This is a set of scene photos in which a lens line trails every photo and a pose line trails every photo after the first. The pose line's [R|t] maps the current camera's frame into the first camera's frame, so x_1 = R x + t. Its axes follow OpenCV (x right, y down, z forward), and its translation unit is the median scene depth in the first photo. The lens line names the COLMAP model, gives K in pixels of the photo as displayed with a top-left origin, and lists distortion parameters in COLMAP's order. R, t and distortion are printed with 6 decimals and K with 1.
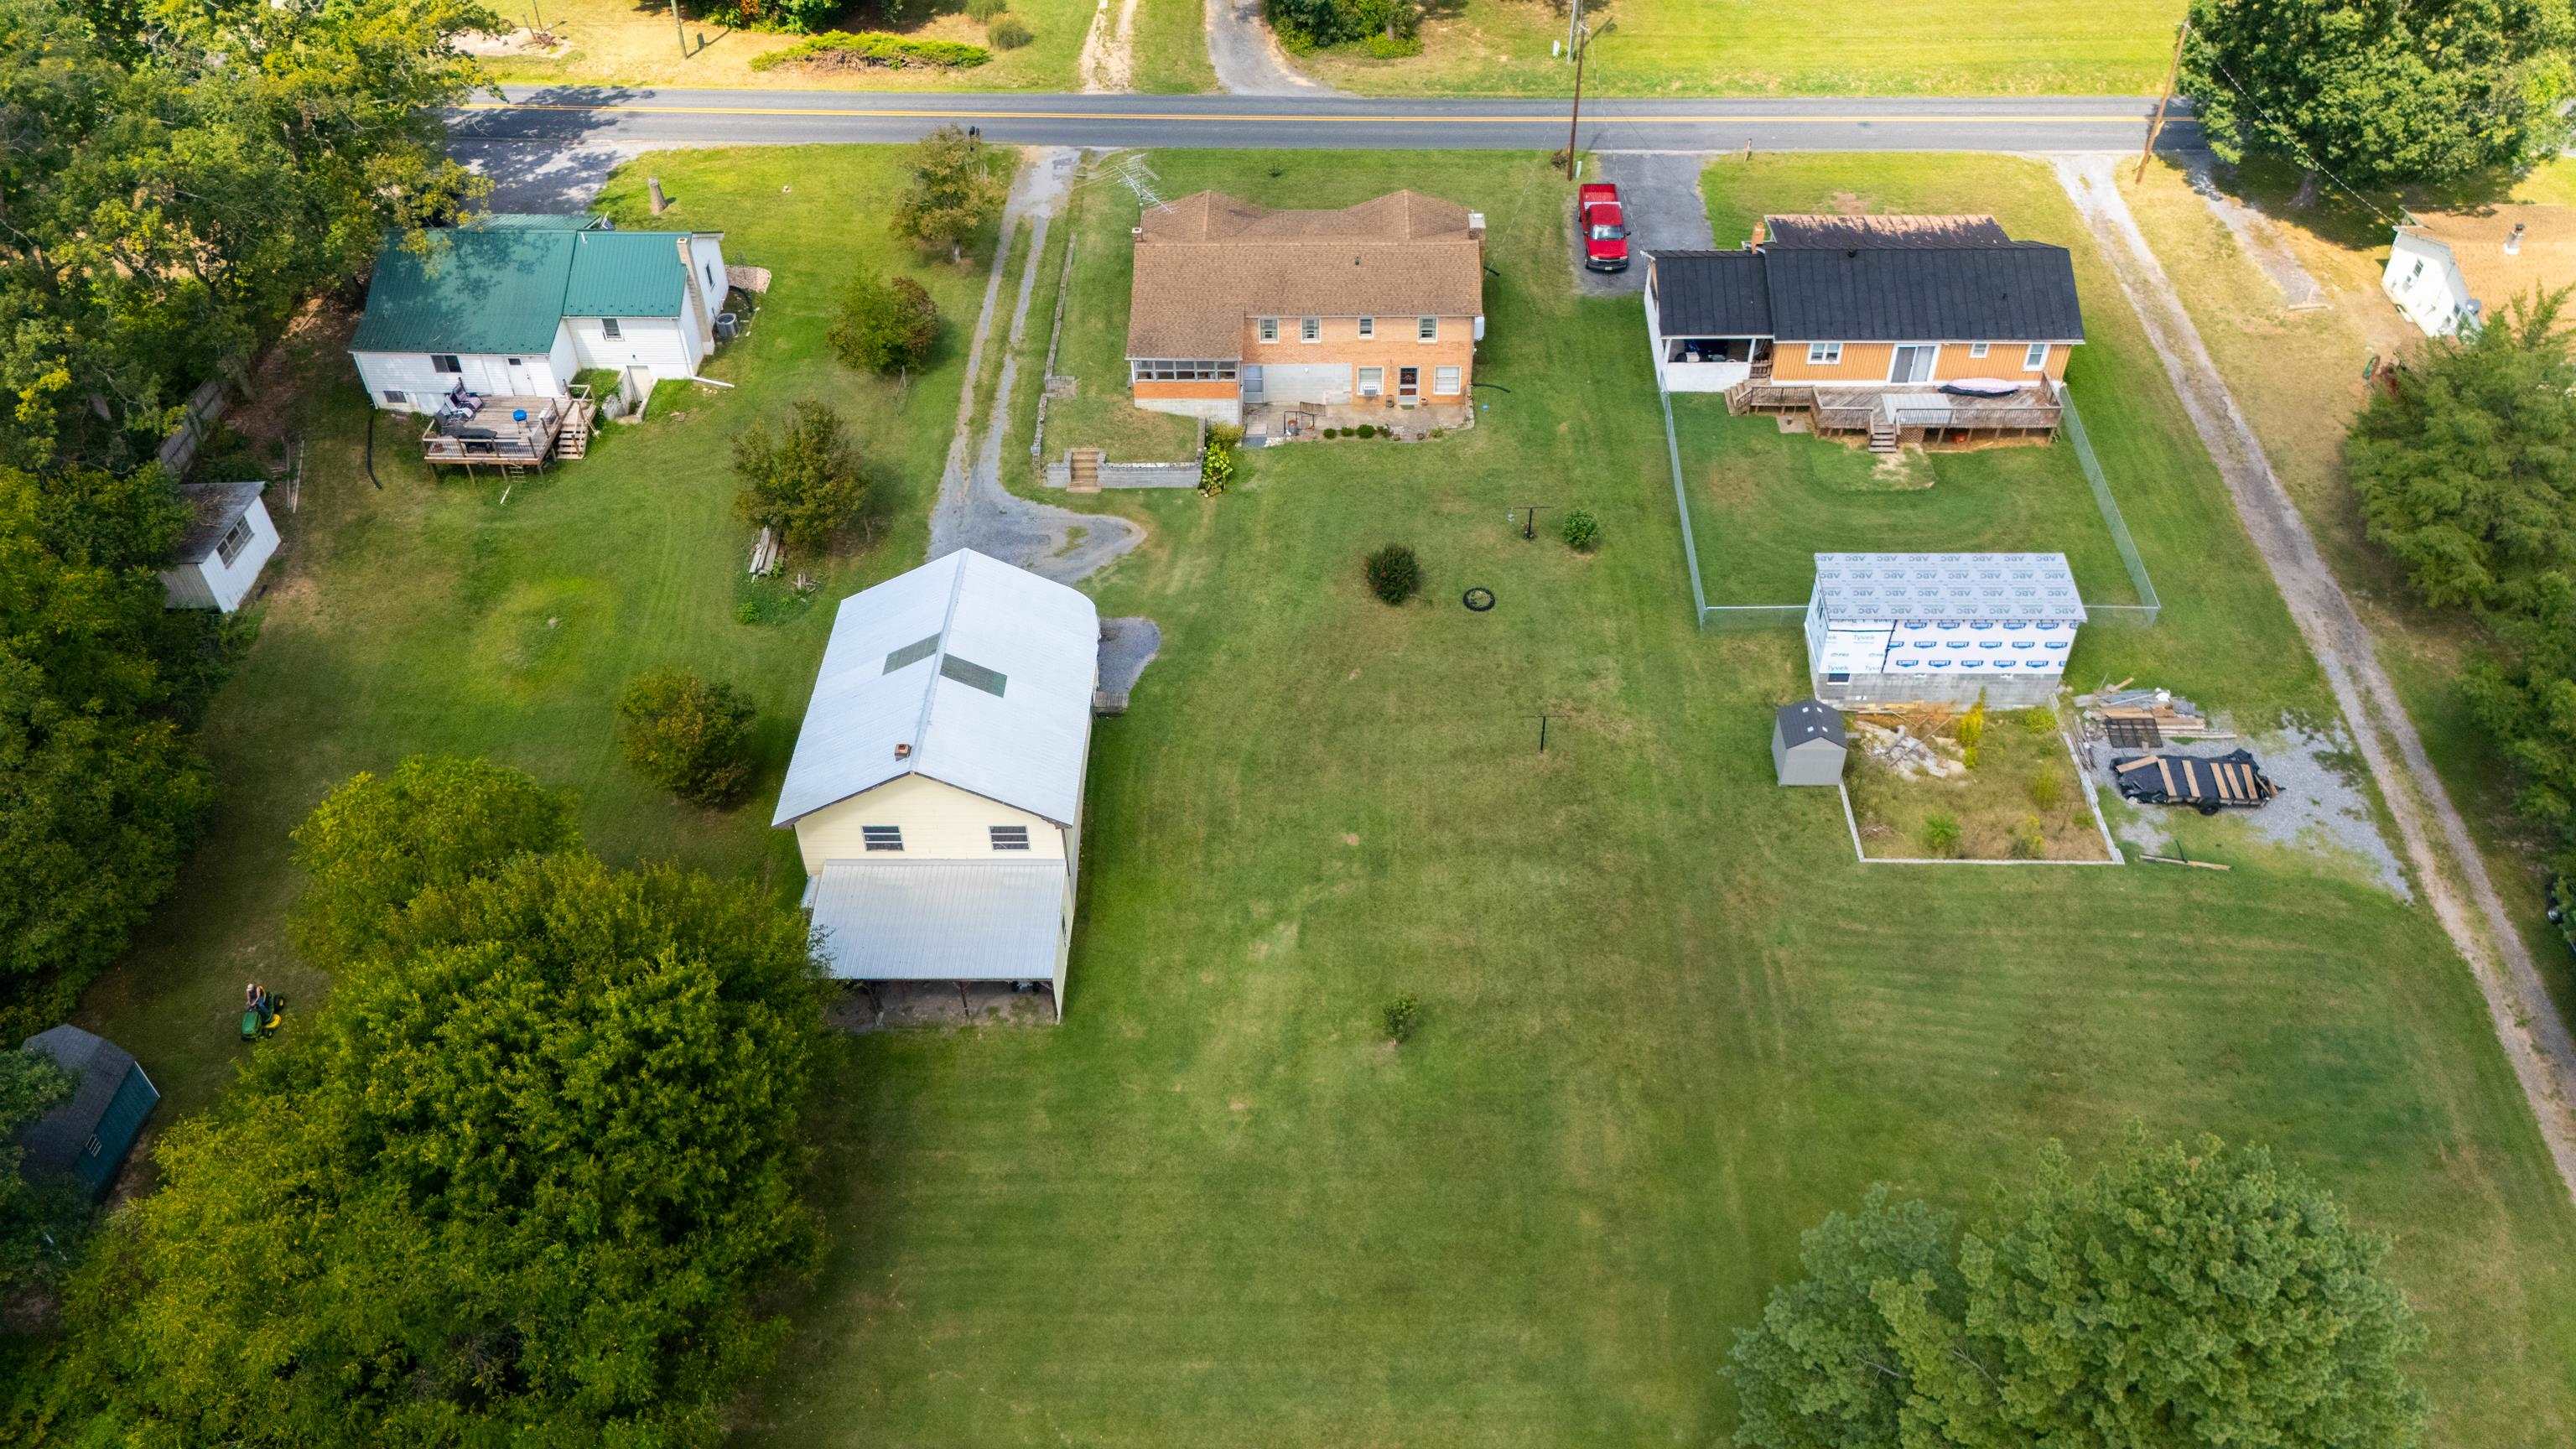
lens RADIAL K [[1907.2, 0, 1288.0], [0, 1907.2, 724.5], [0, 0, 1]] dist [0.070690, -0.069587]
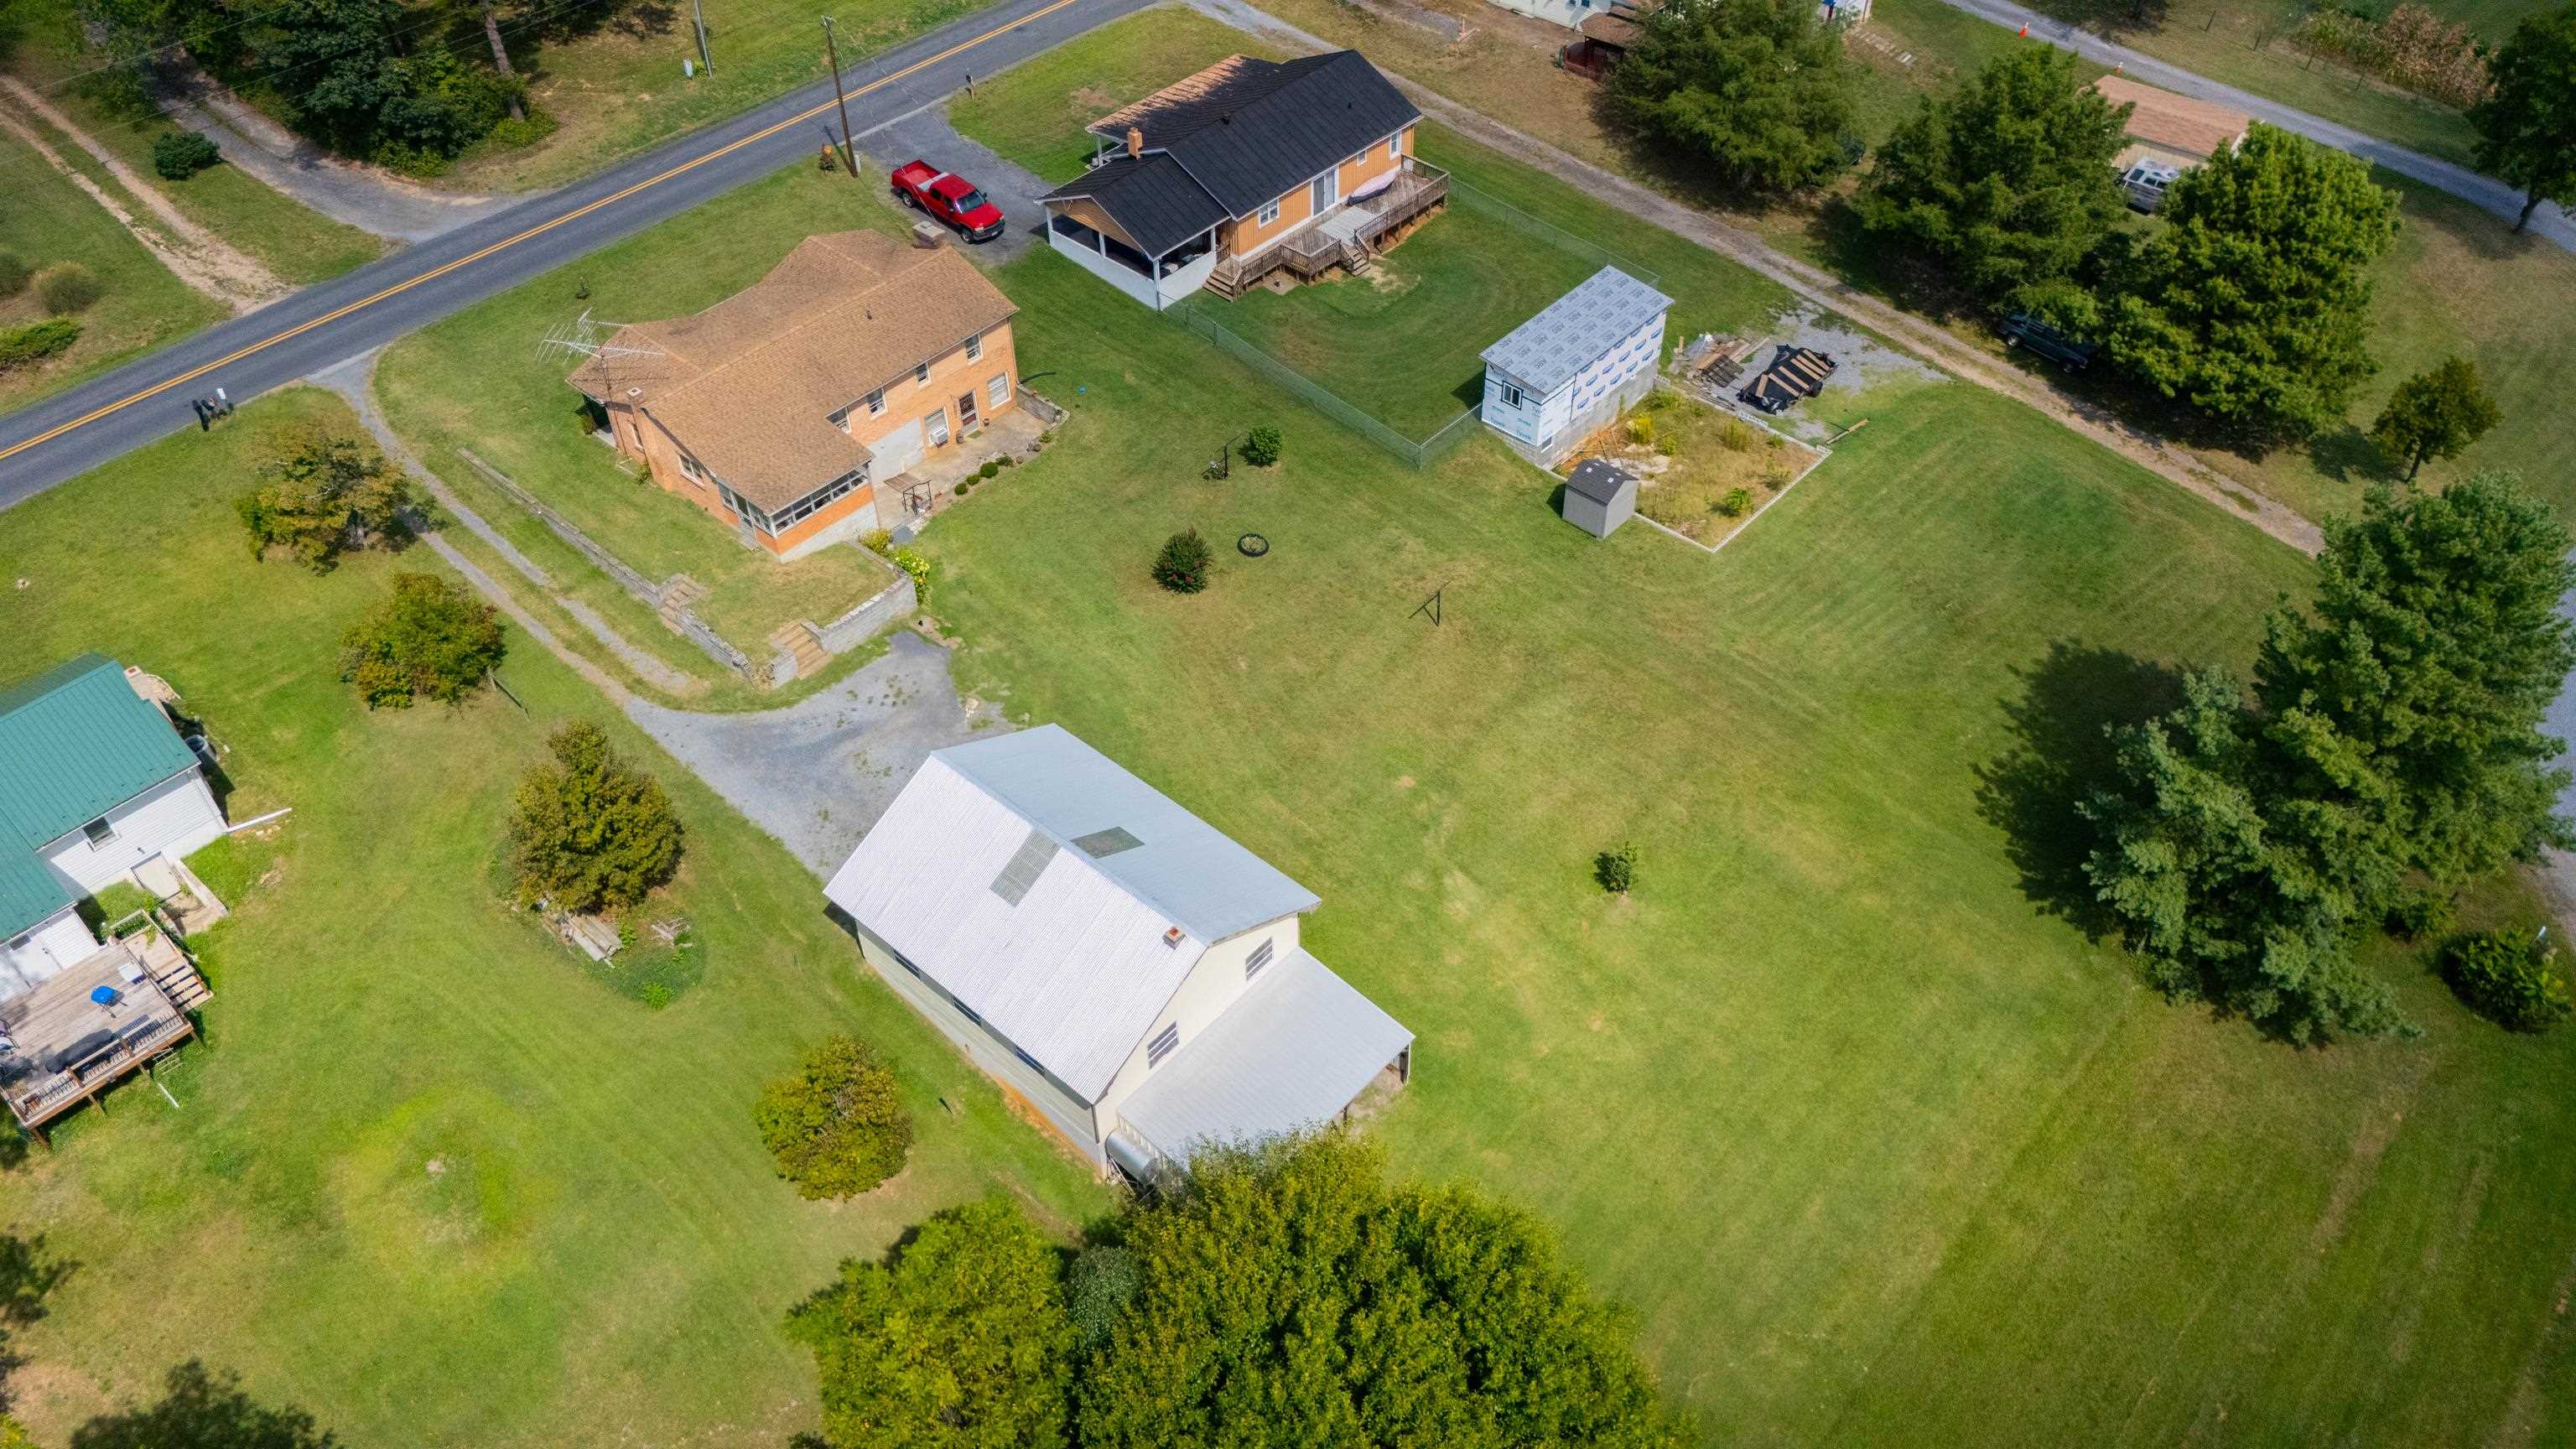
lens RADIAL K [[1907.2, 0, 1288.0], [0, 1907.2, 724.5], [0, 0, 1]] dist [0.070690, -0.069587]
pose [[0.651639, -0.523830, 0.548606, -0.473810], [0.509072, 0.838191, 0.195656, -0.168879], [-0.562327, 0.151783, 0.812866, 0.188184]]
